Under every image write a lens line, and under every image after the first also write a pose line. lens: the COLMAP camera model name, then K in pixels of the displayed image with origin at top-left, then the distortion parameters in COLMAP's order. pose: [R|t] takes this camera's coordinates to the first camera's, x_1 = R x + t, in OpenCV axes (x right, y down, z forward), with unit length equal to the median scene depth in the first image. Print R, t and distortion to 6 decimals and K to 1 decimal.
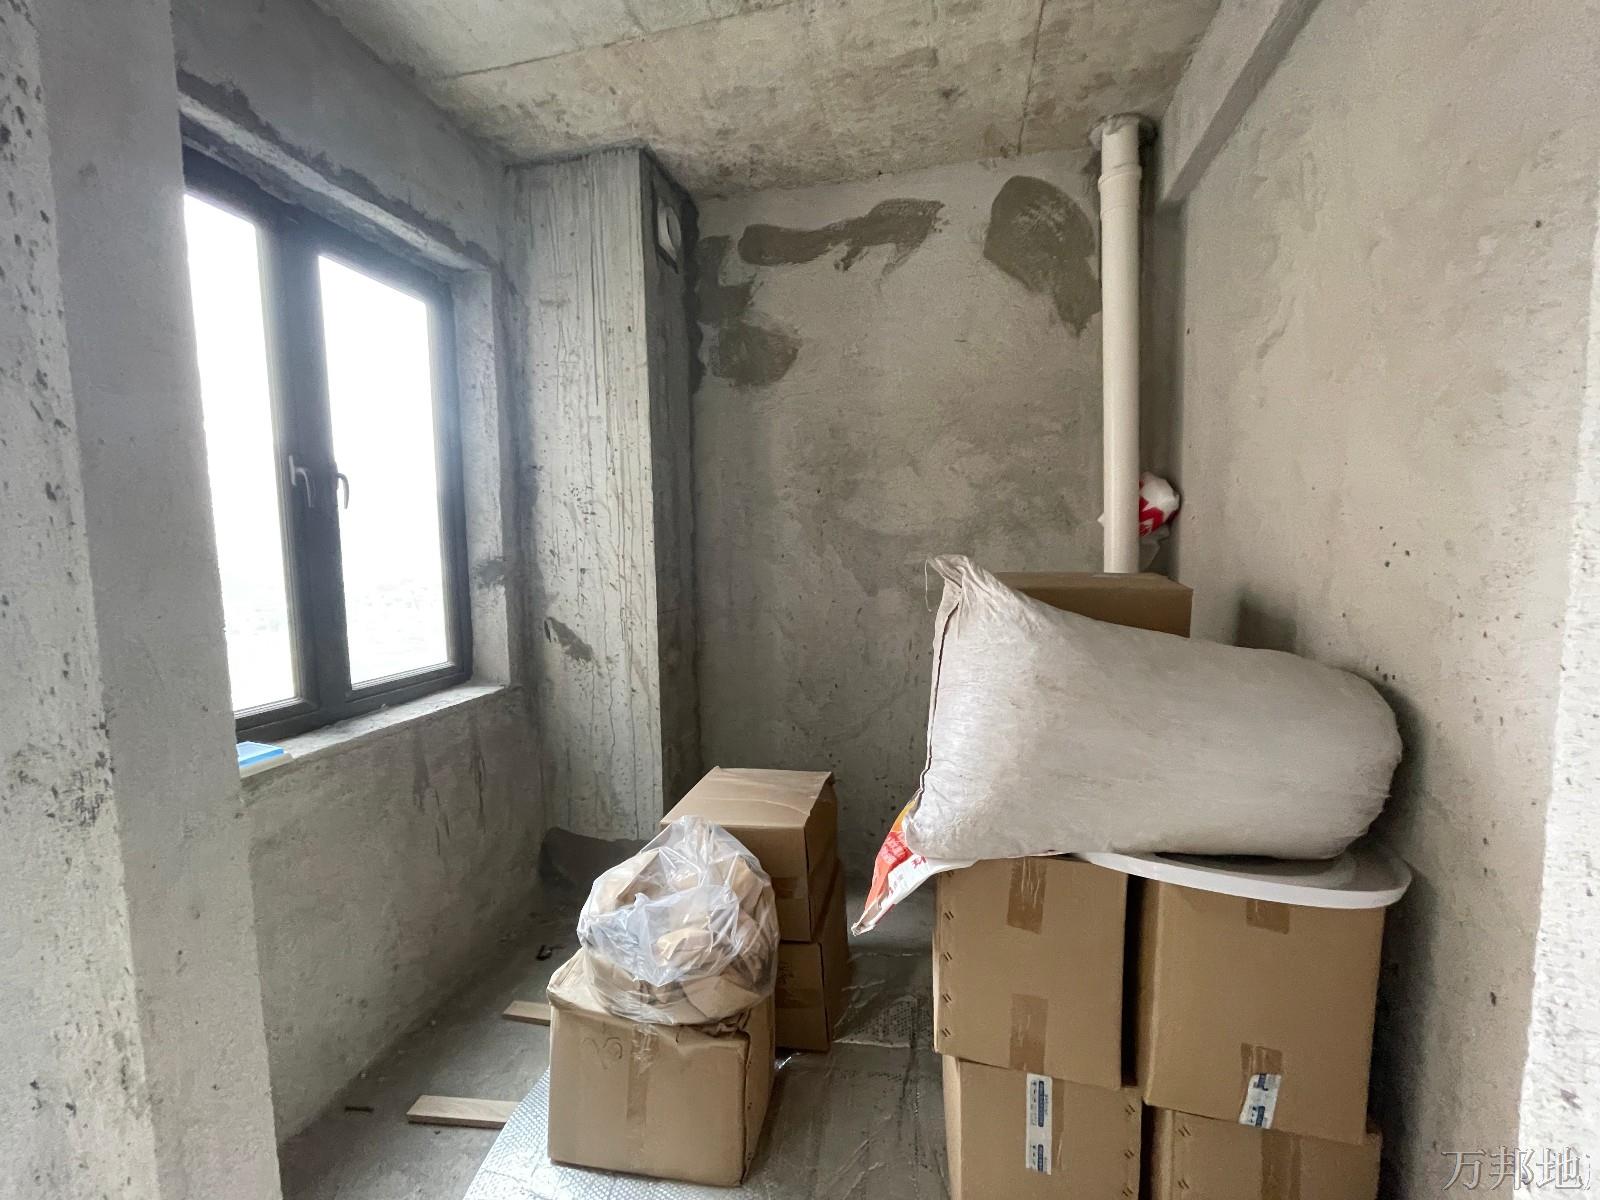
lens RADIAL K [[646.6, 0, 800.0], [0, 646.6, 600.0], [0, 0, 1]] dist [-0.006770, 0.000295]
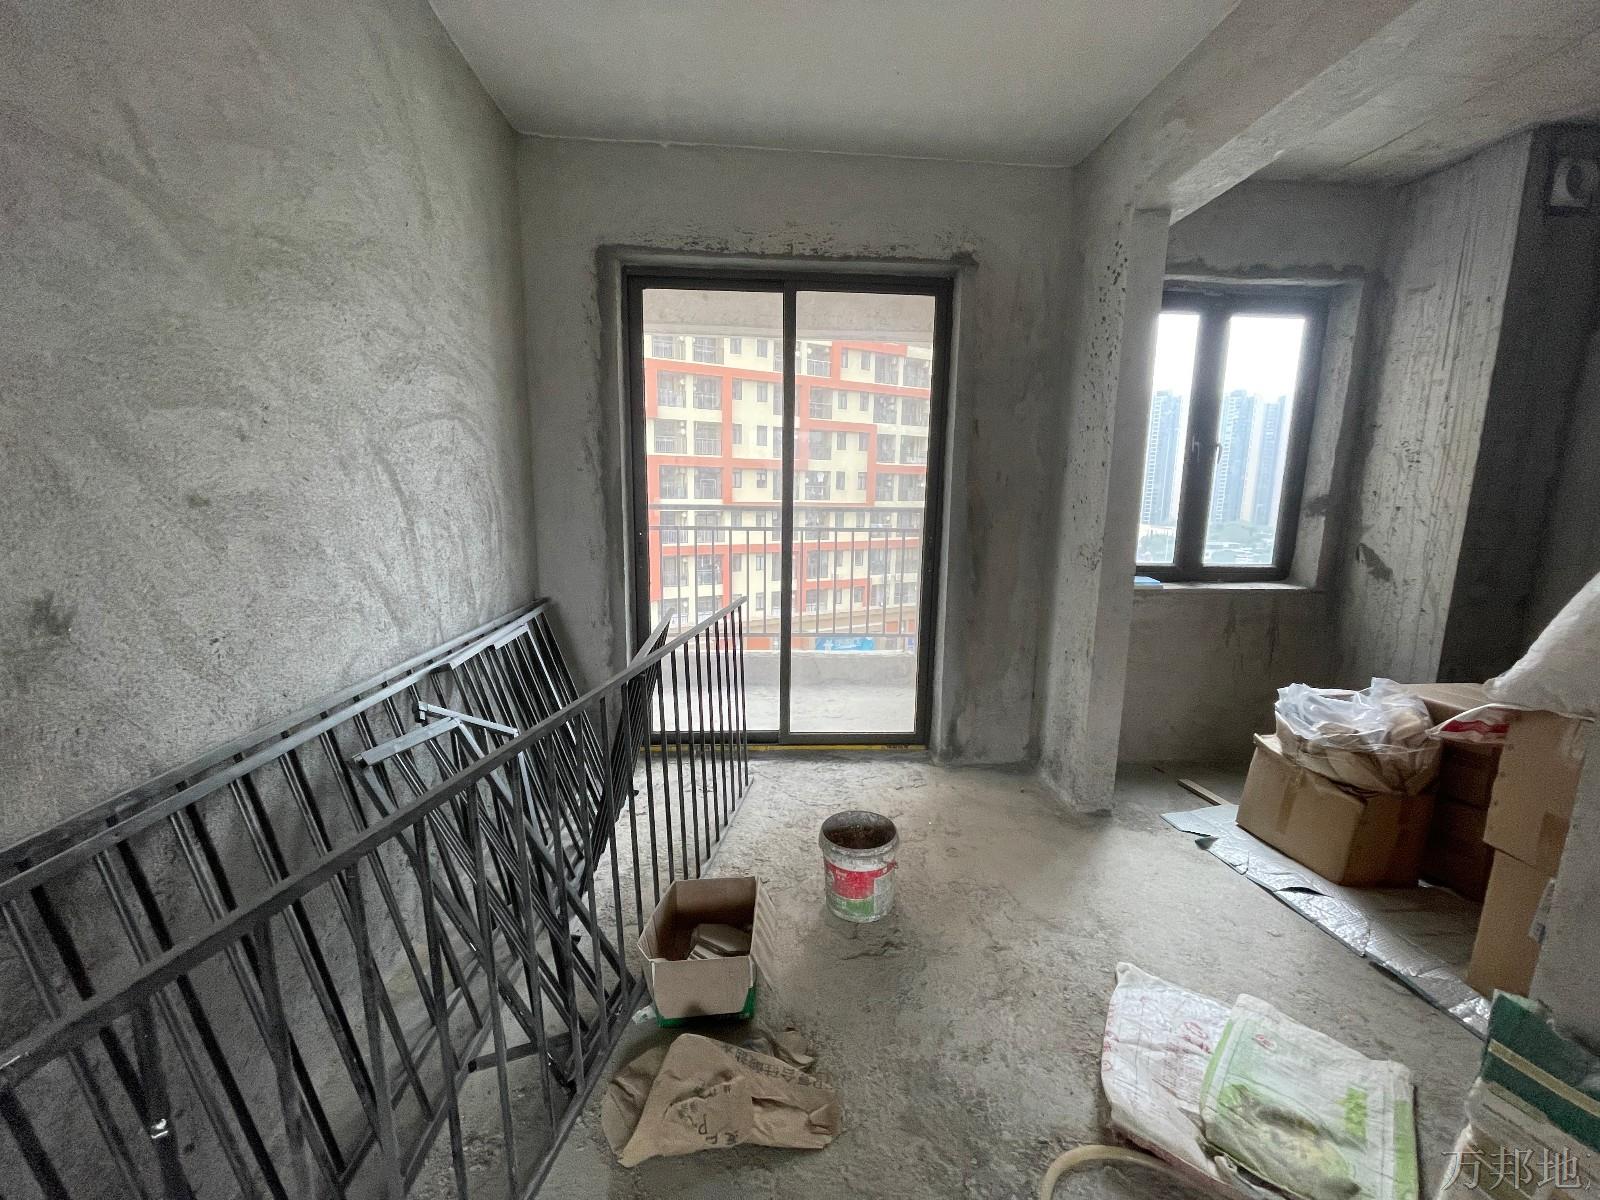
lens RADIAL K [[646.6, 0, 800.0], [0, 646.6, 600.0], [0, 0, 1]] dist [-0.006770, 0.000295]
pose [[0.303371, 0.179629, -0.935788, 0.518642], [-0.098748, 0.982710, 0.156623, 0.049045], [0.947742, 0.044892, 0.315864, -0.488395]]
